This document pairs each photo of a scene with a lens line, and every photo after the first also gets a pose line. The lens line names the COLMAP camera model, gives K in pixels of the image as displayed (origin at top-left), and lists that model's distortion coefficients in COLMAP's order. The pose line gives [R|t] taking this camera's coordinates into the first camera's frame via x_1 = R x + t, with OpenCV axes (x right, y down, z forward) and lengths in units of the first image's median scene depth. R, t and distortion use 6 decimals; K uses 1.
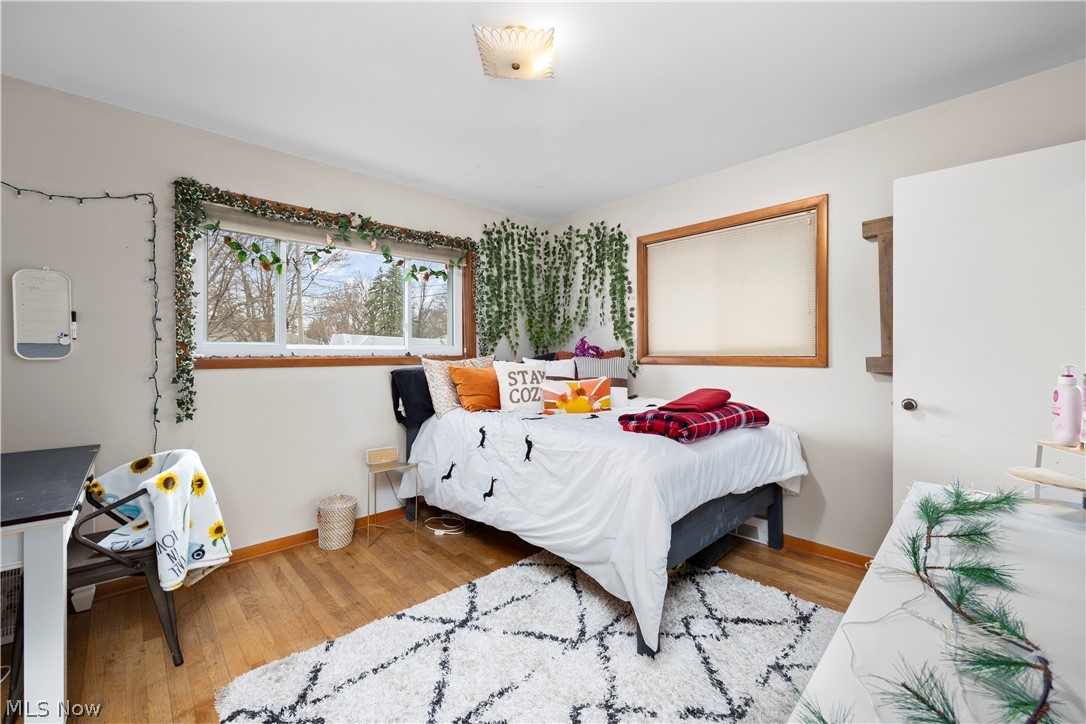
lens RADIAL K [[445.5, 0, 546.6], [0, 445.5, 356.2], [0, 0, 1]] dist [-0.008212, 0.000280]
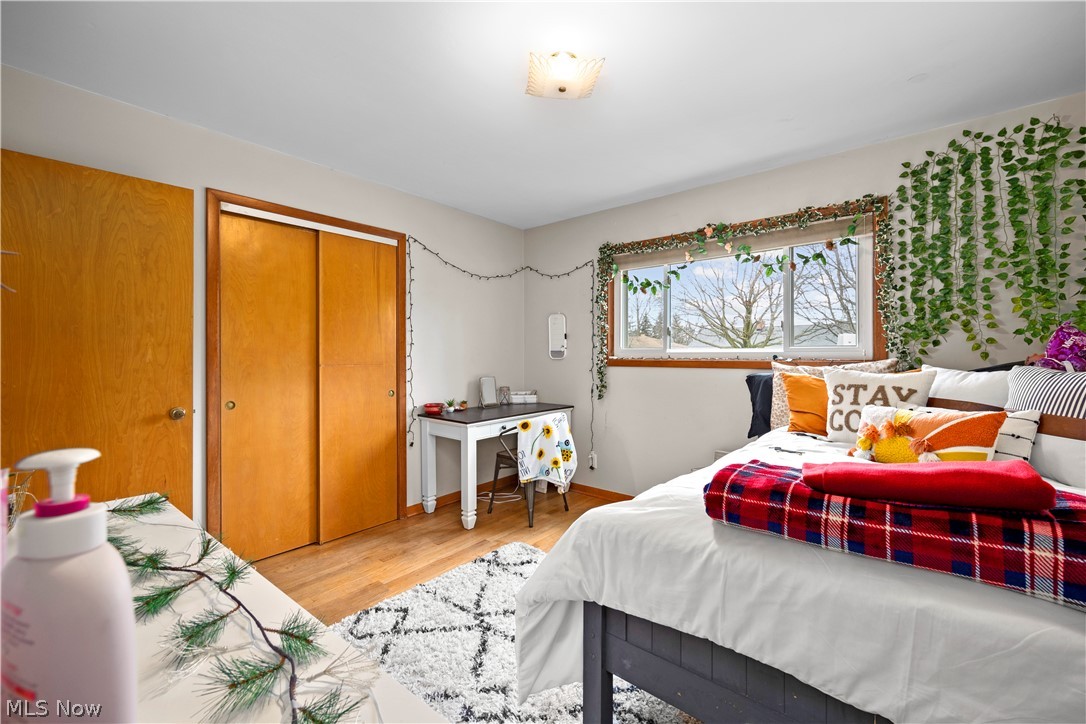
lens RADIAL K [[445.5, 0, 546.2], [0, 445.5, 357.0], [0, 0, 1]] dist [-0.008212, 0.000280]
pose [[0.112786, 0.009447, -0.993574, 0.459574], [-0.003036, 0.999953, 0.009163, -0.010625], [0.993615, 0.001983, 0.112809, 0.393239]]
